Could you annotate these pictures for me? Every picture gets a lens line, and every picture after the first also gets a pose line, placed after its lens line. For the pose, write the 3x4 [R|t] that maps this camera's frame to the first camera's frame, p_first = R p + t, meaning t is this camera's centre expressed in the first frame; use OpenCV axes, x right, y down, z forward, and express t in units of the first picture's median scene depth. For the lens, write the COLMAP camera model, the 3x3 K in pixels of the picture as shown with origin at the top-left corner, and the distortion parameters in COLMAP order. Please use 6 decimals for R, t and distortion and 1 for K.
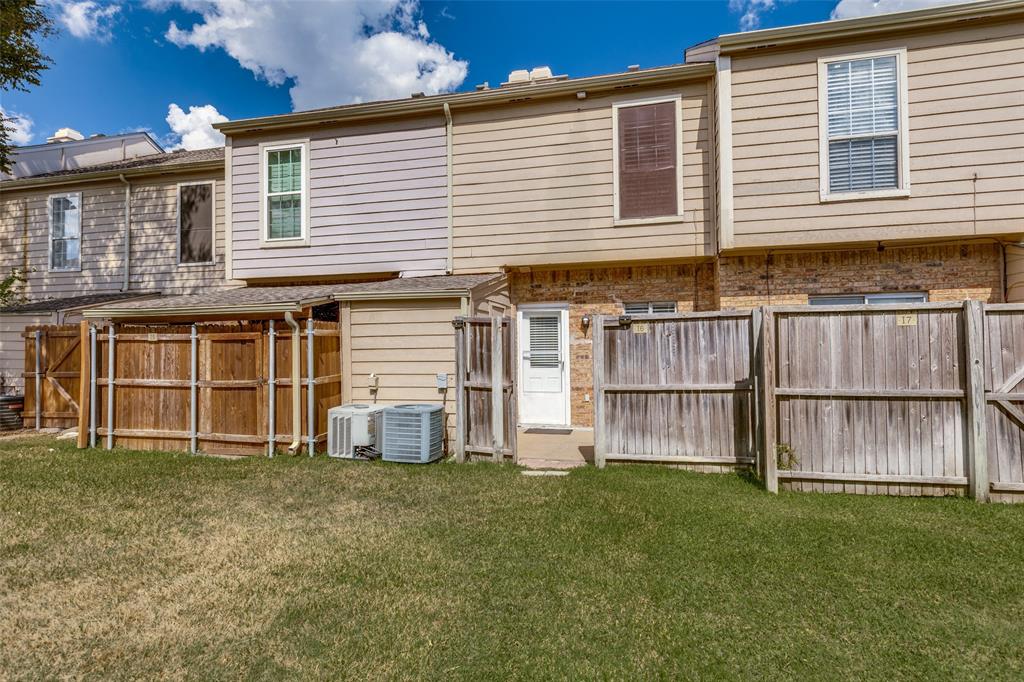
lens RADIAL K [[493.0, 0, 514.0], [0, 493.0, 339.5], [0, 0, 1]] dist [0.002158, 0.000068]
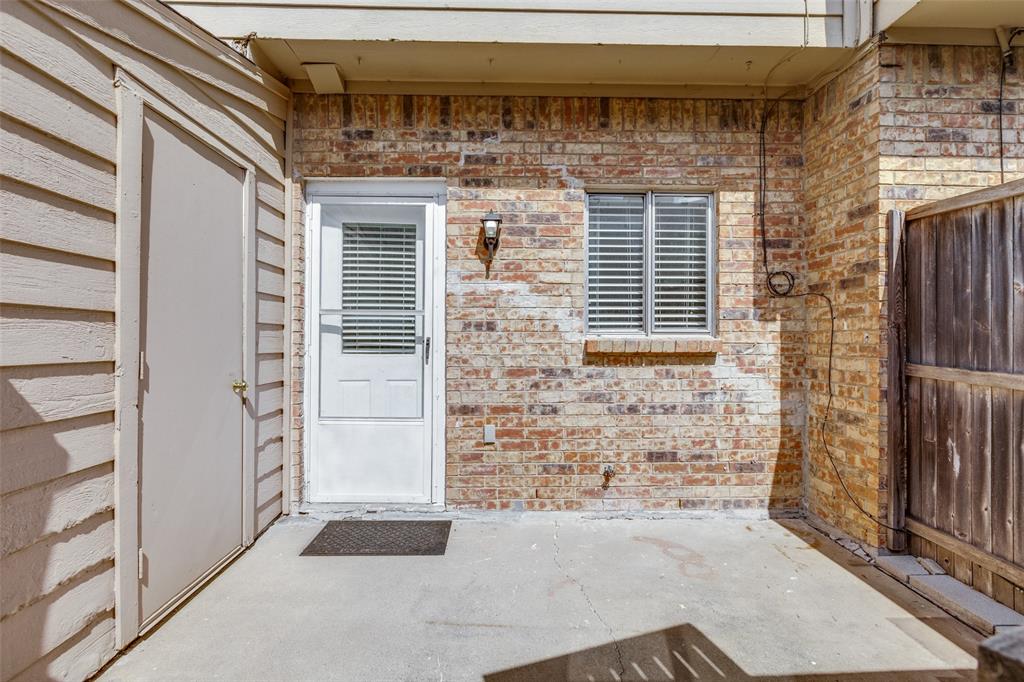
lens RADIAL K [[493.0, 0, 513.3], [0, 493.0, 335.8], [0, 0, 1]] dist [0.002158, 0.000068]
pose [[0.962738, 0.018292, 0.269817, 0.061772], [-0.021792, 0.999713, 0.009980, 0.038465], [-0.269557, -0.015488, 0.962860, 0.627875]]
